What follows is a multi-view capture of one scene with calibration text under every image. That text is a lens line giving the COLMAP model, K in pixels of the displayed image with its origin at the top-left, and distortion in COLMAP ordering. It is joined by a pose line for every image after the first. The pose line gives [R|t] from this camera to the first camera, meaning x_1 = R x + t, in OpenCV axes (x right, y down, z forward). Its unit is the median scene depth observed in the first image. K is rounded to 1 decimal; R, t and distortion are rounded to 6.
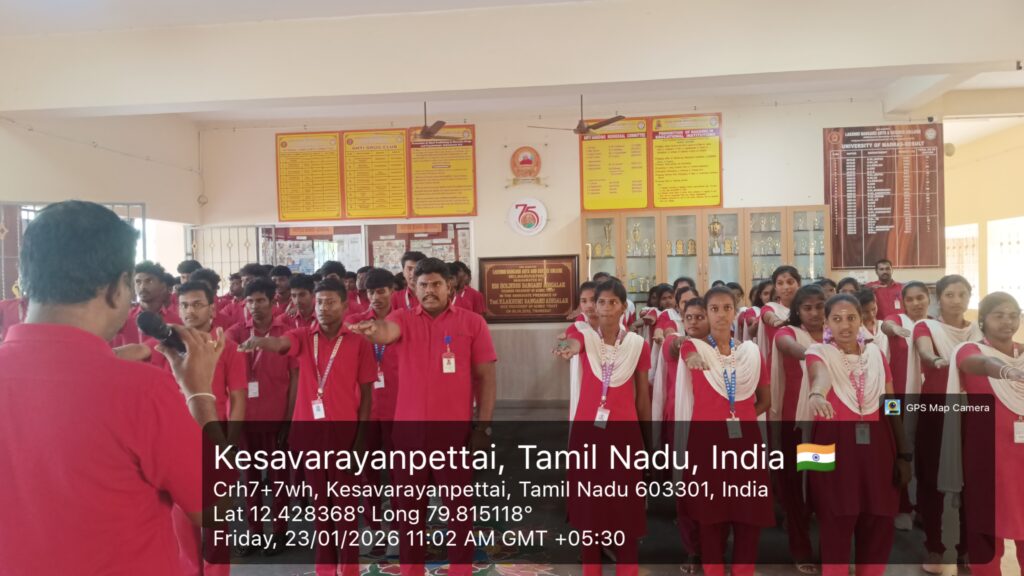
lens RADIAL K [[774.9, 0, 512.0], [0, 774.9, 288.0], [0, 0, 1]] dist [0.105994, -0.194253]
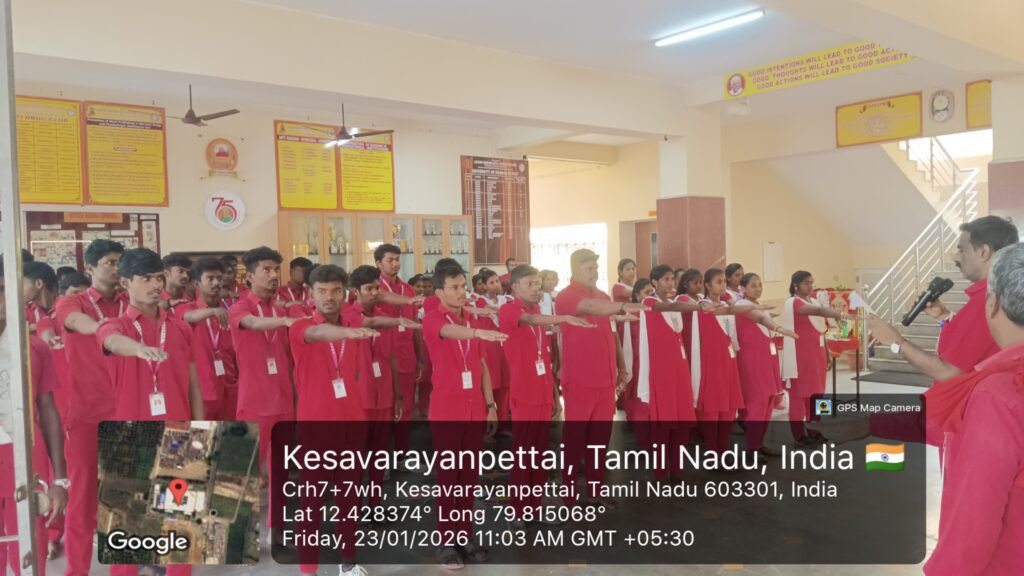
lens RADIAL K [[774.9, 0, 512.0], [0, 774.9, 288.0], [0, 0, 1]] dist [0.105994, -0.194253]
pose [[0.693123, -0.021091, 0.720511, -0.444506], [0.017115, 0.999772, 0.012801, -0.001778], [-0.720616, 0.003459, 0.693326, 0.060936]]
